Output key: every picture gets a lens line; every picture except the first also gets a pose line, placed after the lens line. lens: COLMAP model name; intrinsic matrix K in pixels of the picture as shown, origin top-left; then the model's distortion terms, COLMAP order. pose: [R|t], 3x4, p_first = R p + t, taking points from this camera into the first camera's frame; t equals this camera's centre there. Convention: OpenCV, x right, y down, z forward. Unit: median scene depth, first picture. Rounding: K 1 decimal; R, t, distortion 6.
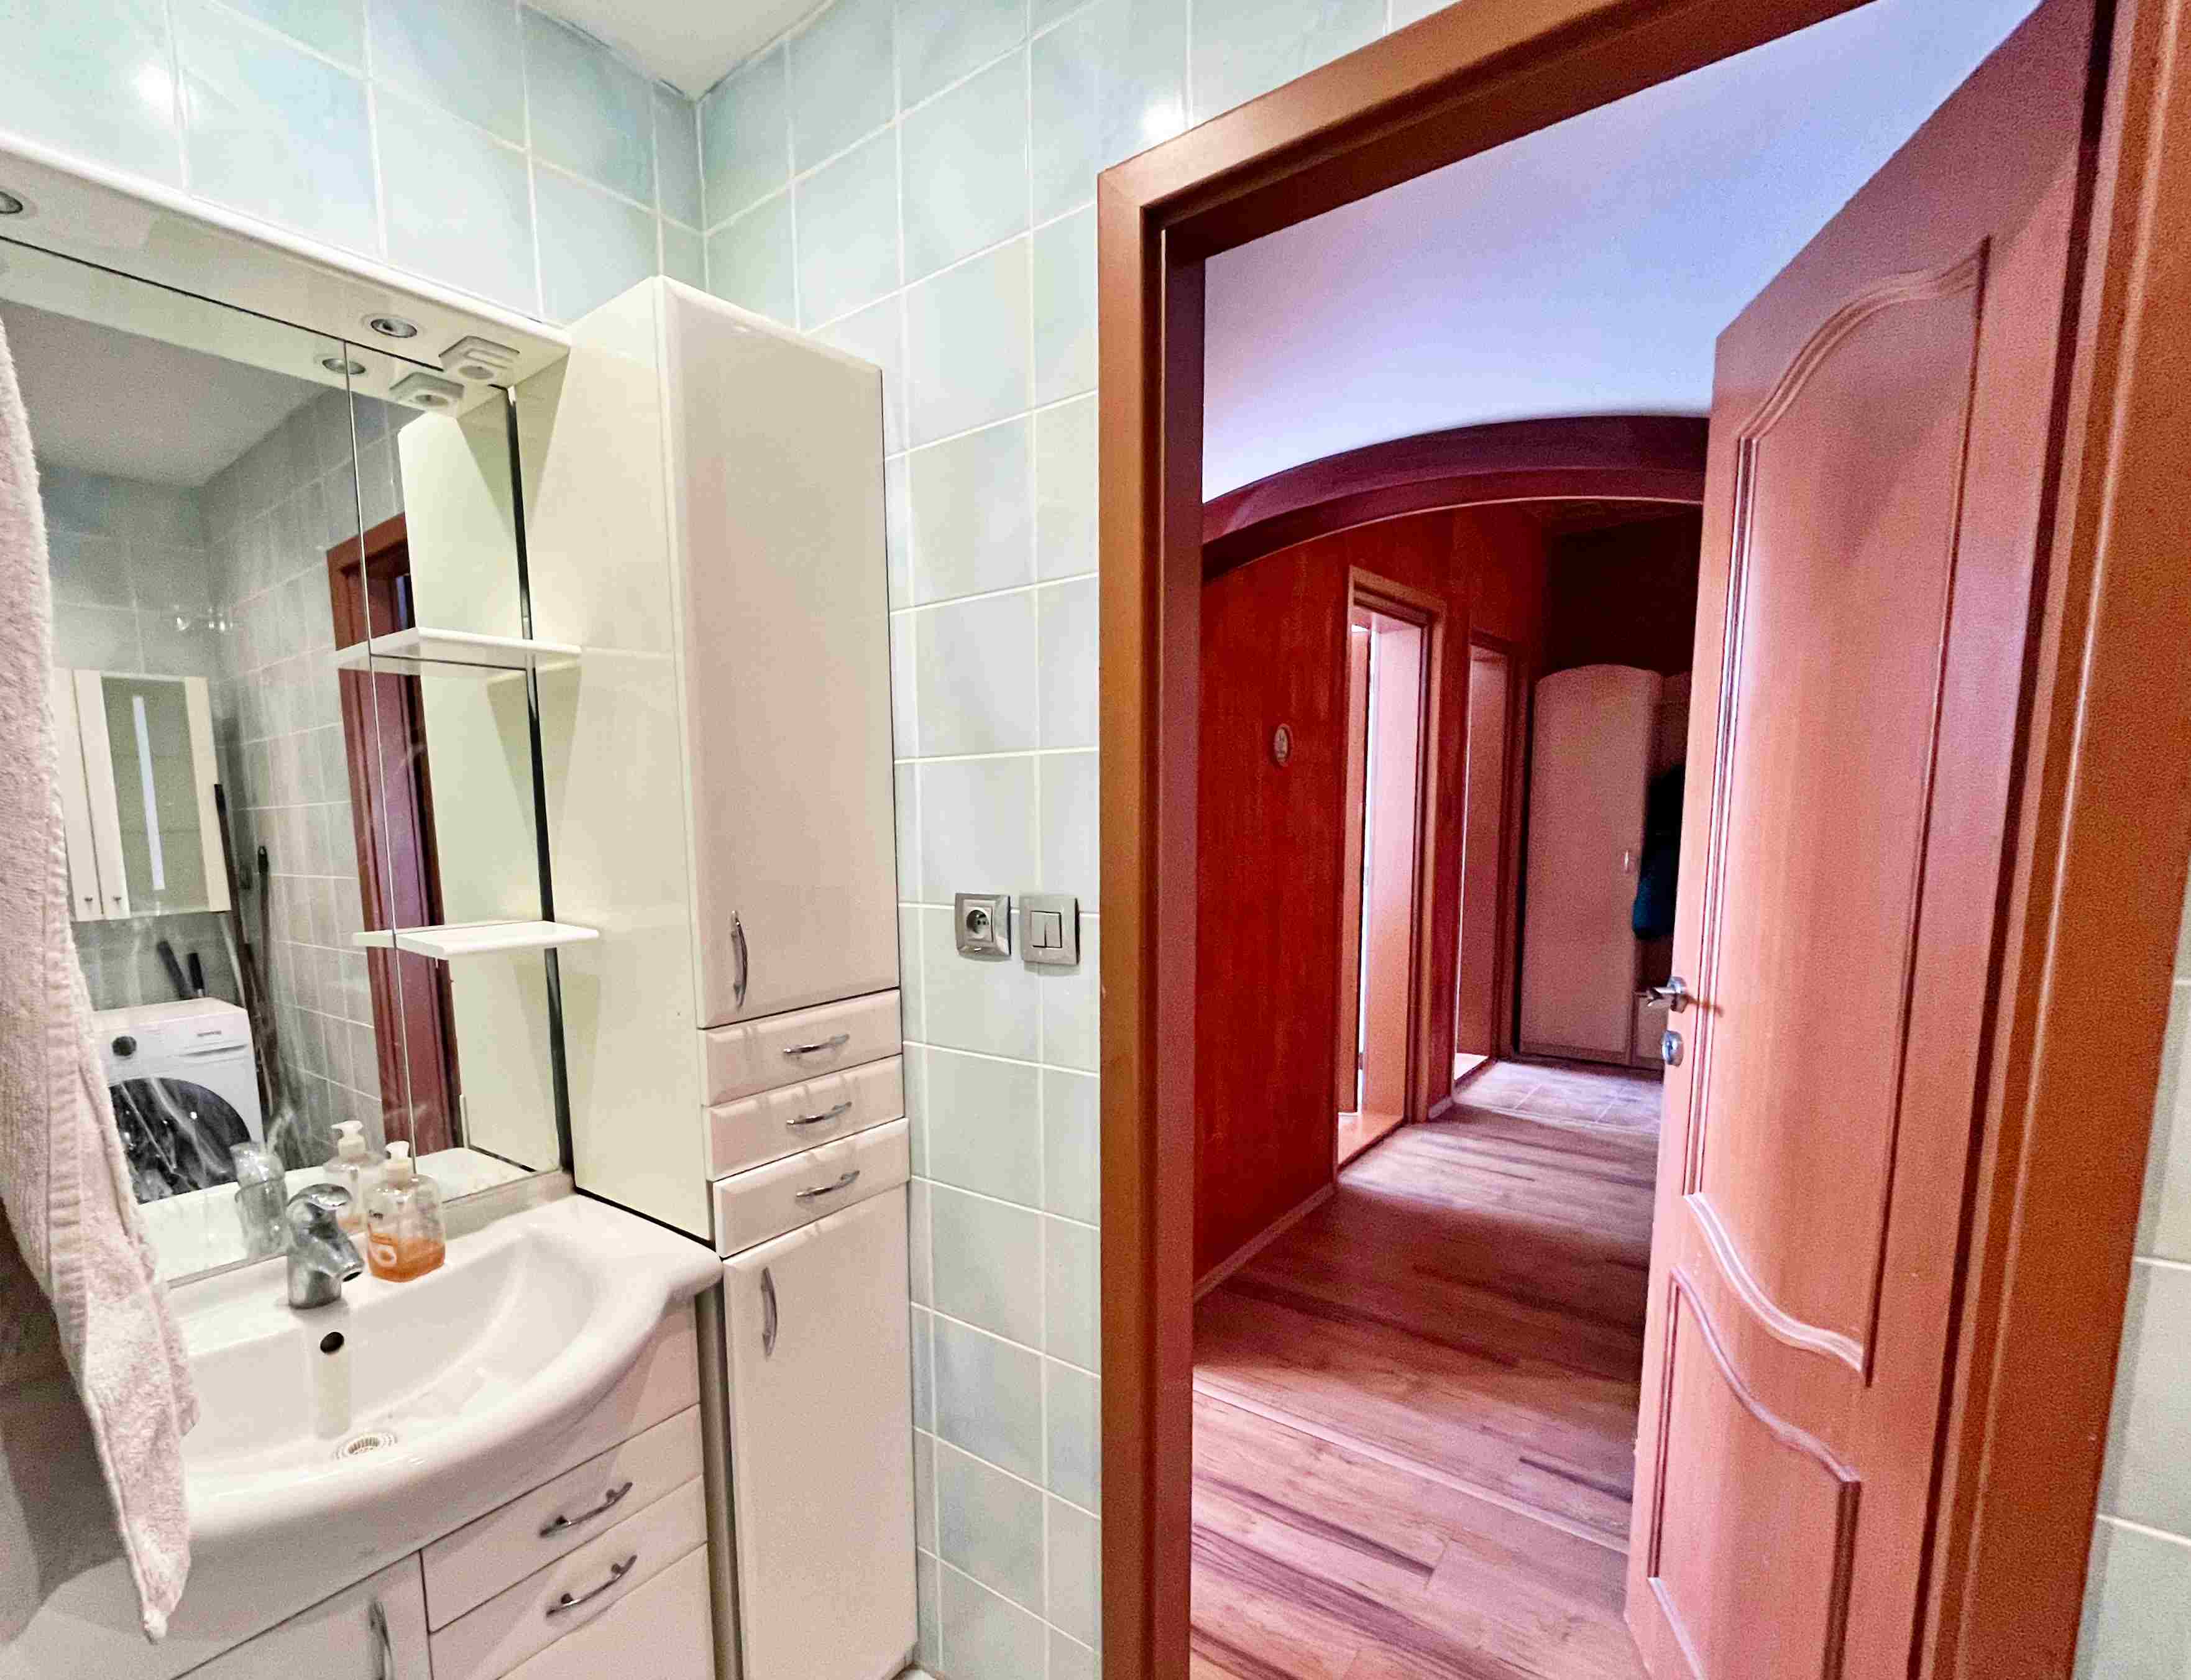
lens RADIAL K [[1027.4, 0, 1004.7], [0, 1027.4, 934.2], [0, 0, 1]] dist [-0.002386, -0.001286]
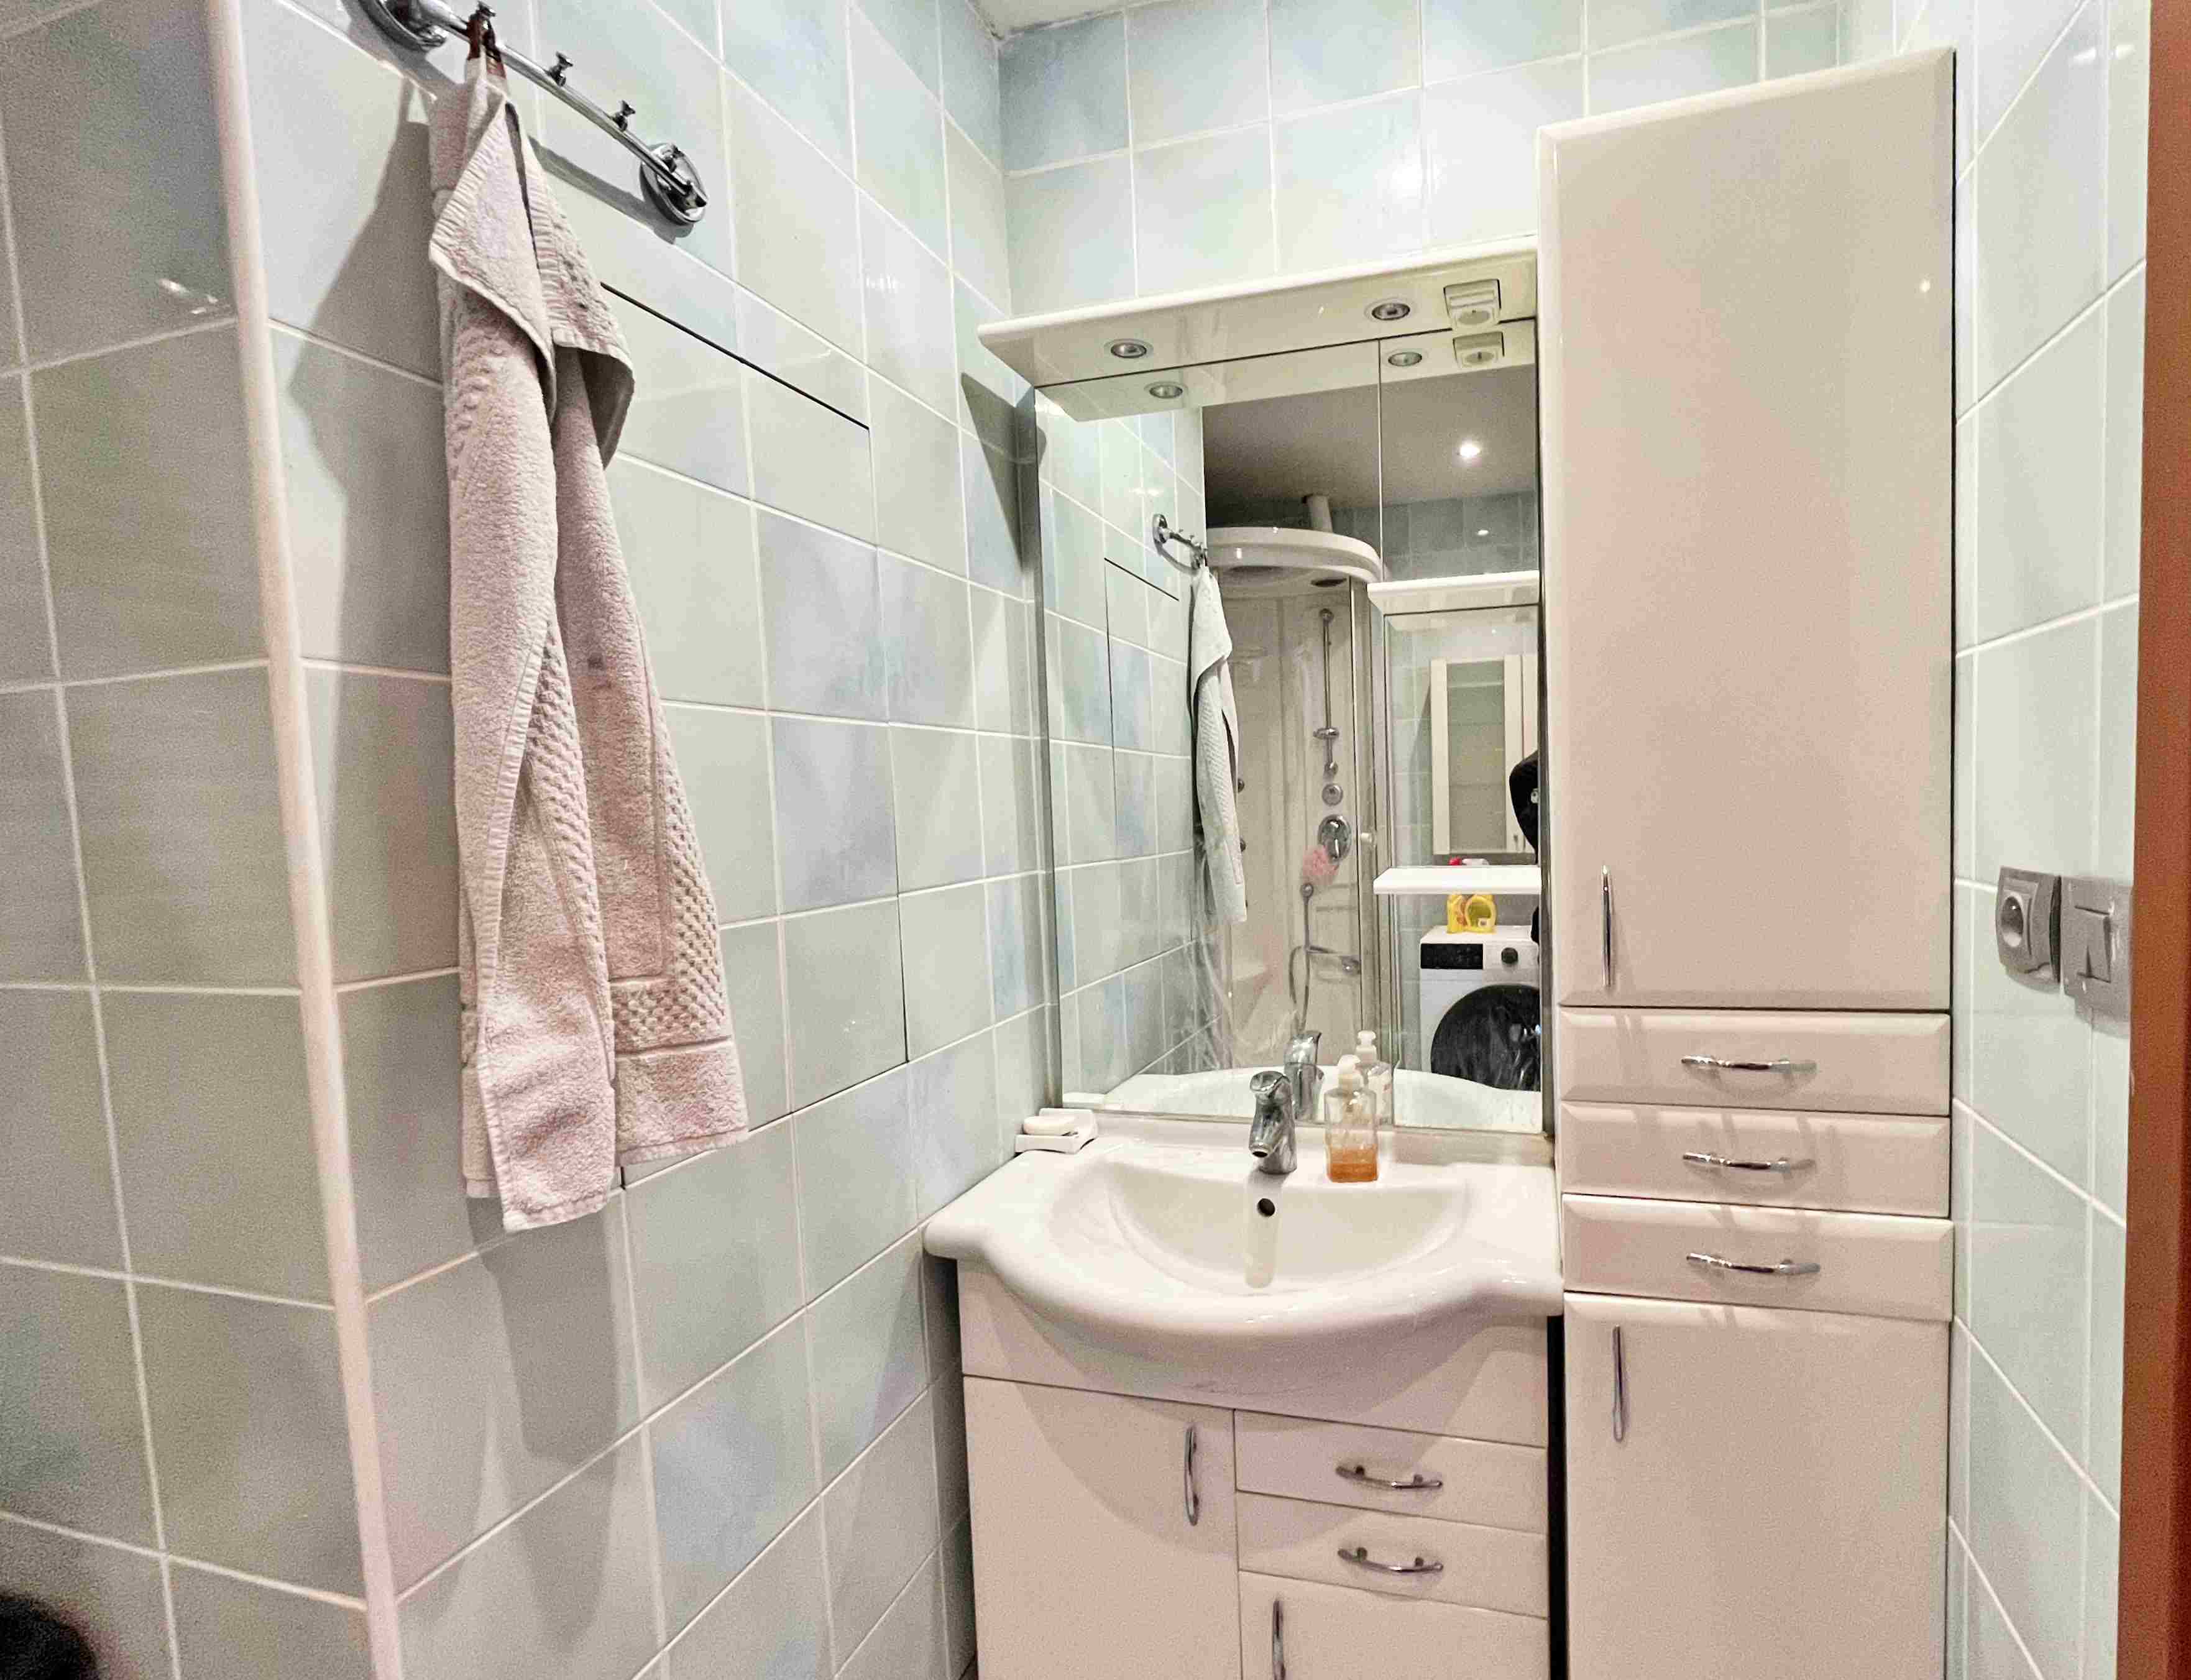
lens RADIAL K [[1027.4, 0, 1095.4], [0, 1027.4, 844.3], [0, 0, 1]] dist [-0.002386, -0.001286]
pose [[0.402784, 0.054755, -0.913656, 0.290321], [-0.081028, 0.996423, 0.023994, -0.026792], [0.911701, 0.064368, 0.405780, 0.288759]]
